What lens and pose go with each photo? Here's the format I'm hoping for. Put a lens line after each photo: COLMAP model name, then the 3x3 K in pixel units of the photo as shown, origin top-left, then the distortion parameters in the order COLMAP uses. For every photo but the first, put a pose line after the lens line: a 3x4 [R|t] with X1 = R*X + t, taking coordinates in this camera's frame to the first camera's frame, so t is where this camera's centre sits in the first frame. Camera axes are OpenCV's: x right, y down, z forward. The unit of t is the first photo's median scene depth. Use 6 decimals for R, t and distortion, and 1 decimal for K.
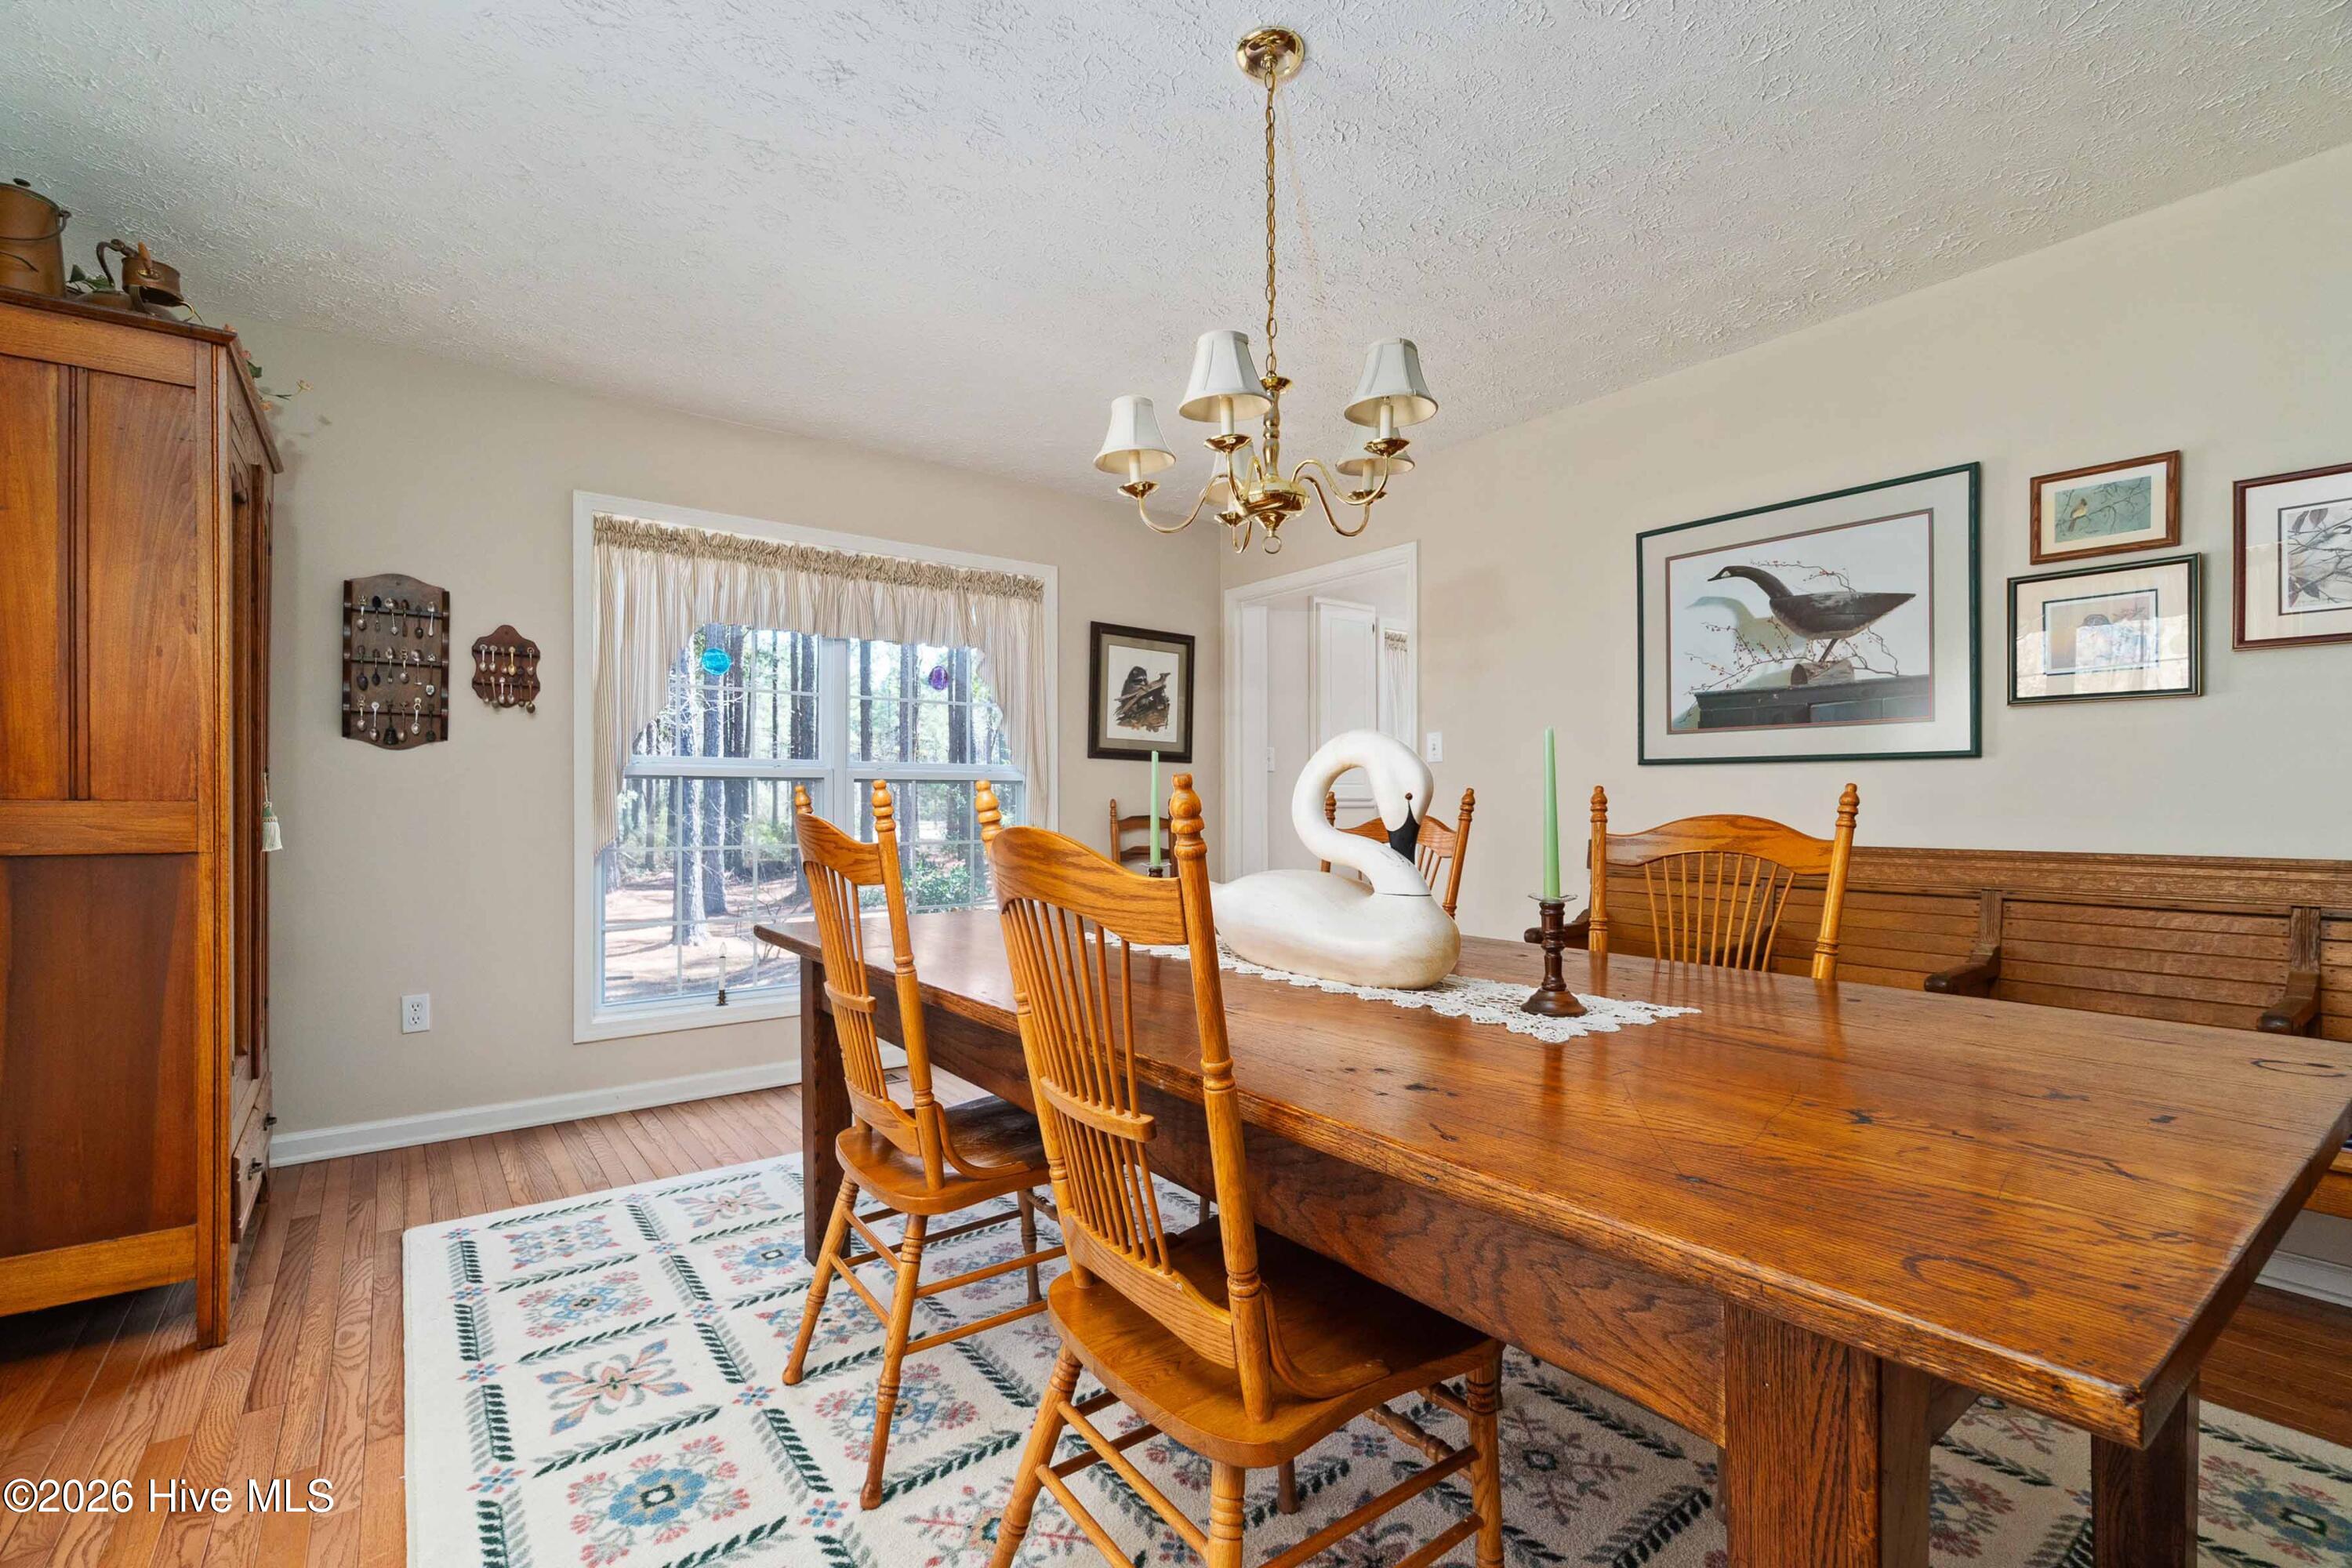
lens RADIAL K [[1026.7, 0, 1180.7], [0, 1026.7, 800.5], [0, 0, 1]] dist [-0.000924, -0.000306]
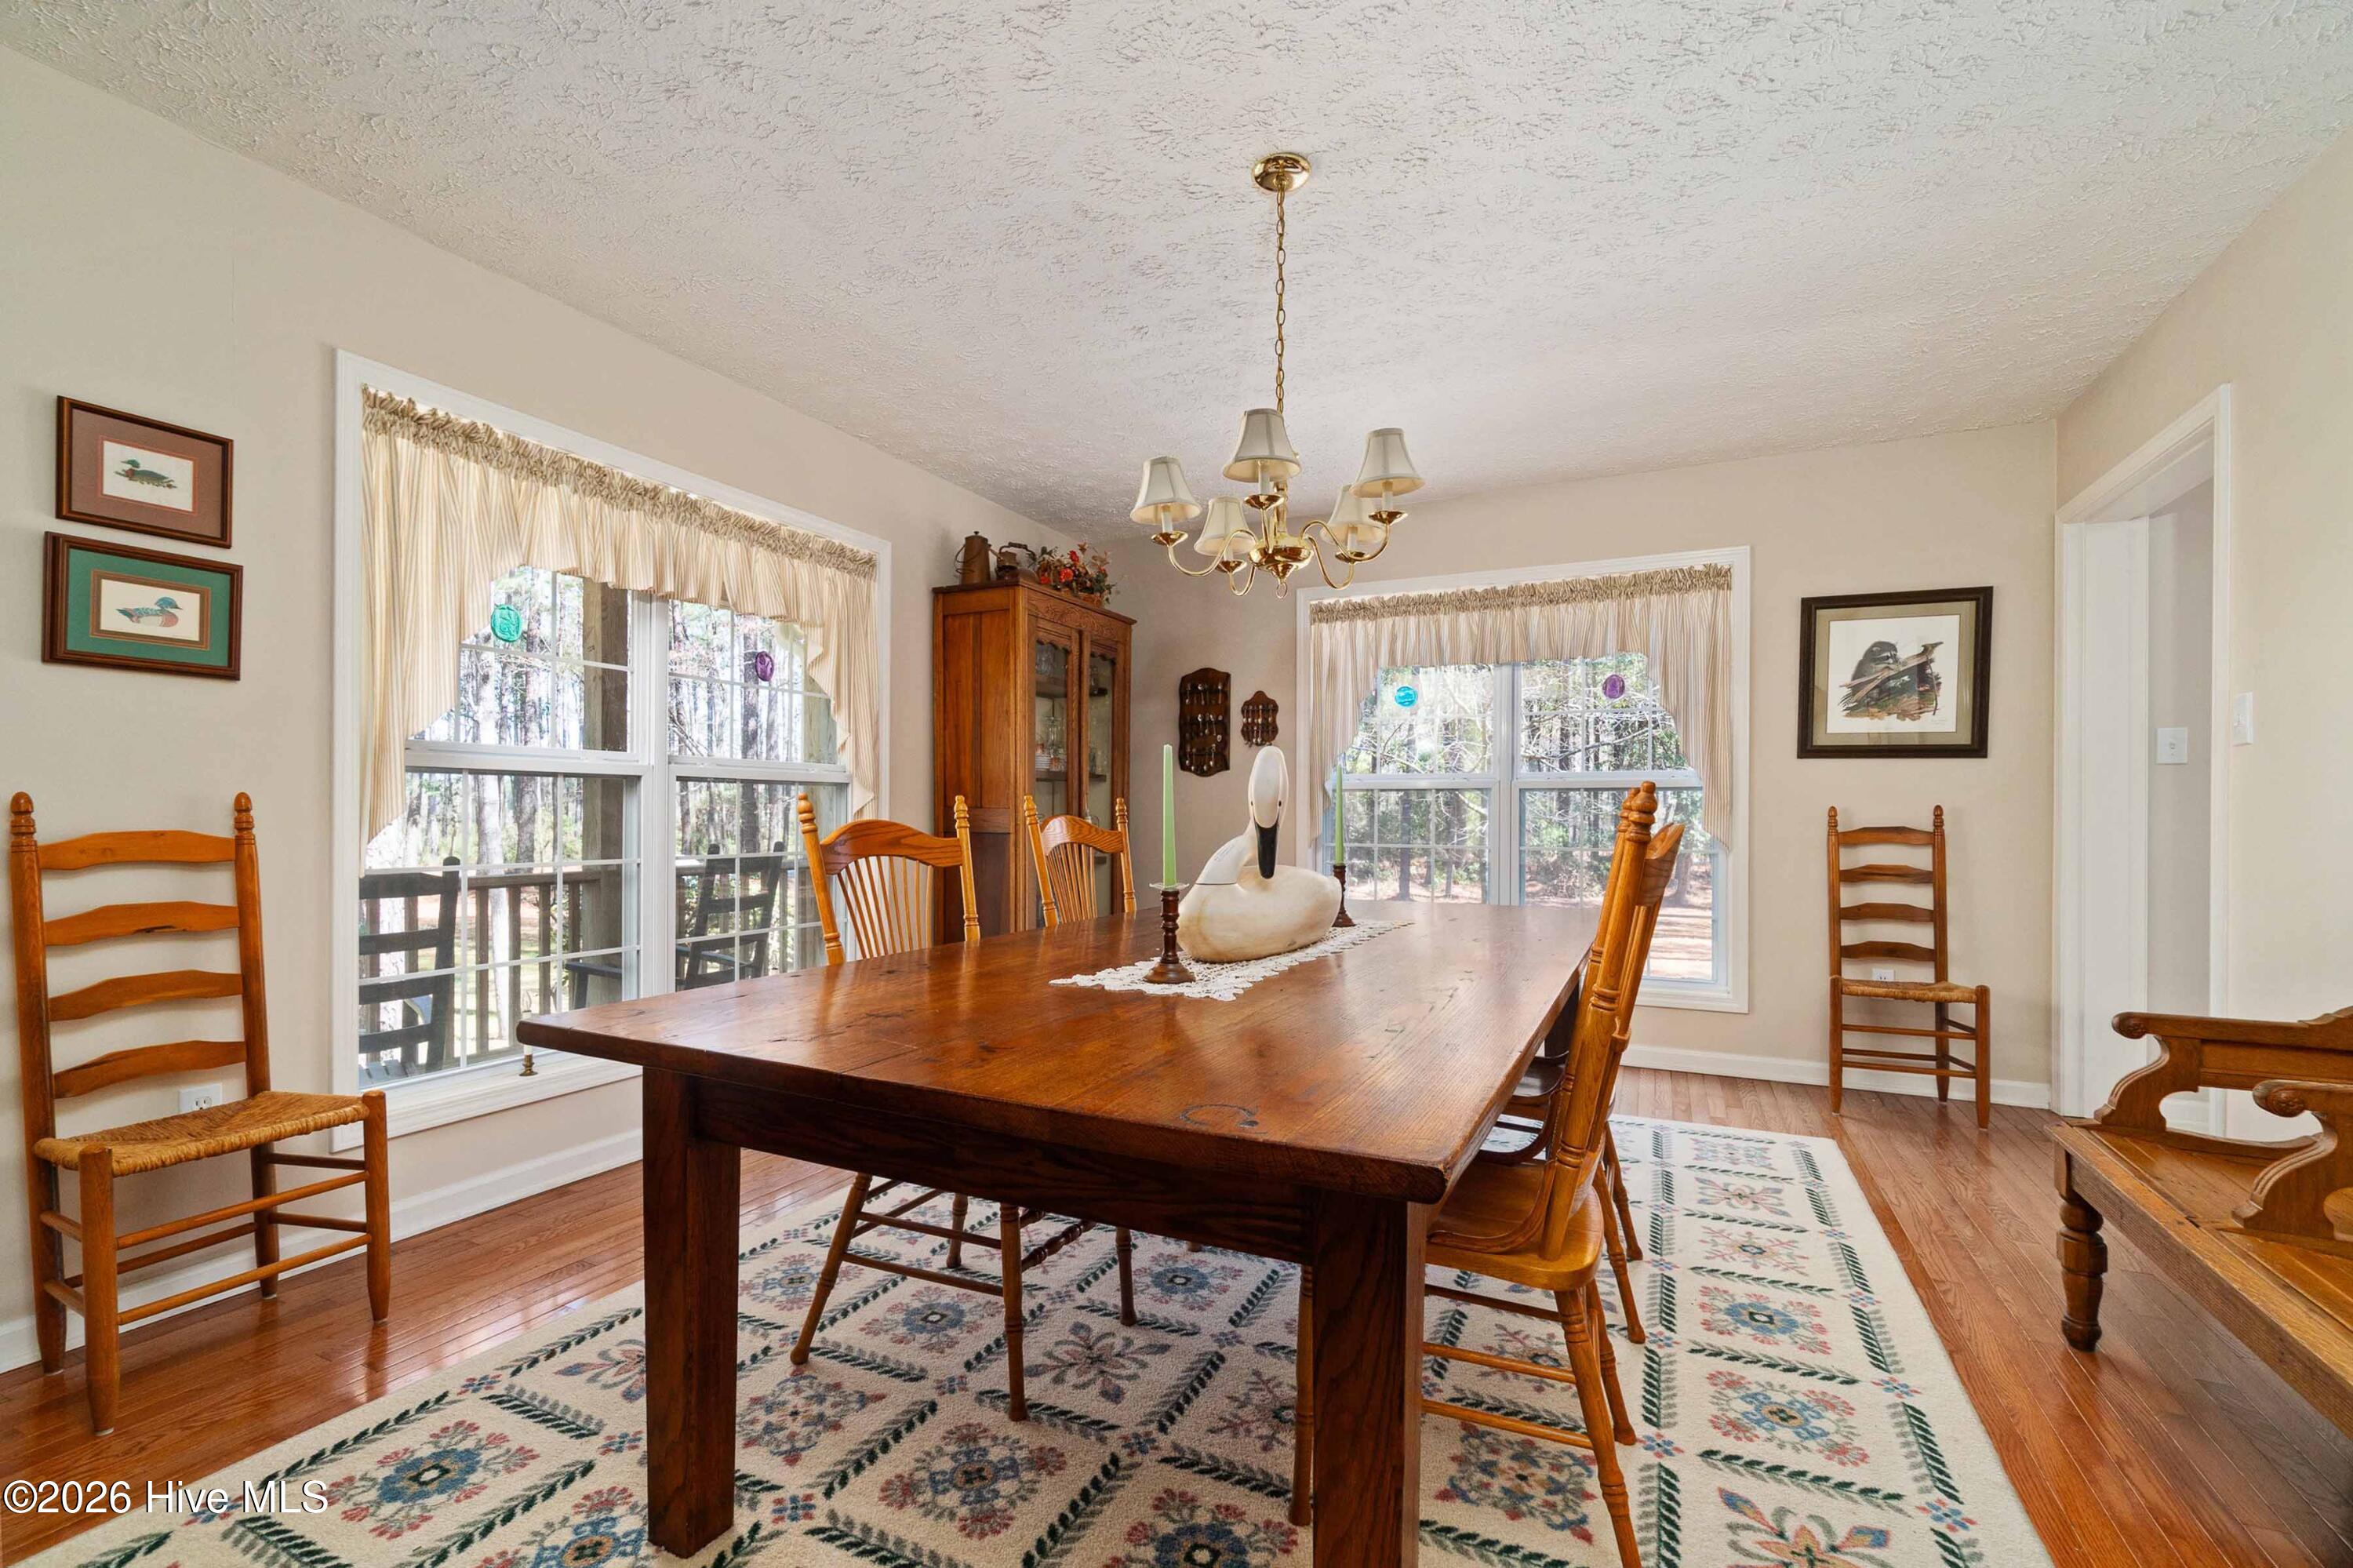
lens RADIAL K [[1027.2, 0, 1181.2], [0, 1027.2, 800.5], [0, 0, 1]] dist [-0.000924, -0.000306]
pose [[0.458303, -0.009280, -0.888747, 0.474884], [-0.002724, 0.999926, -0.011845, 0.005413], [0.888792, 0.007849, 0.458244, 0.165769]]
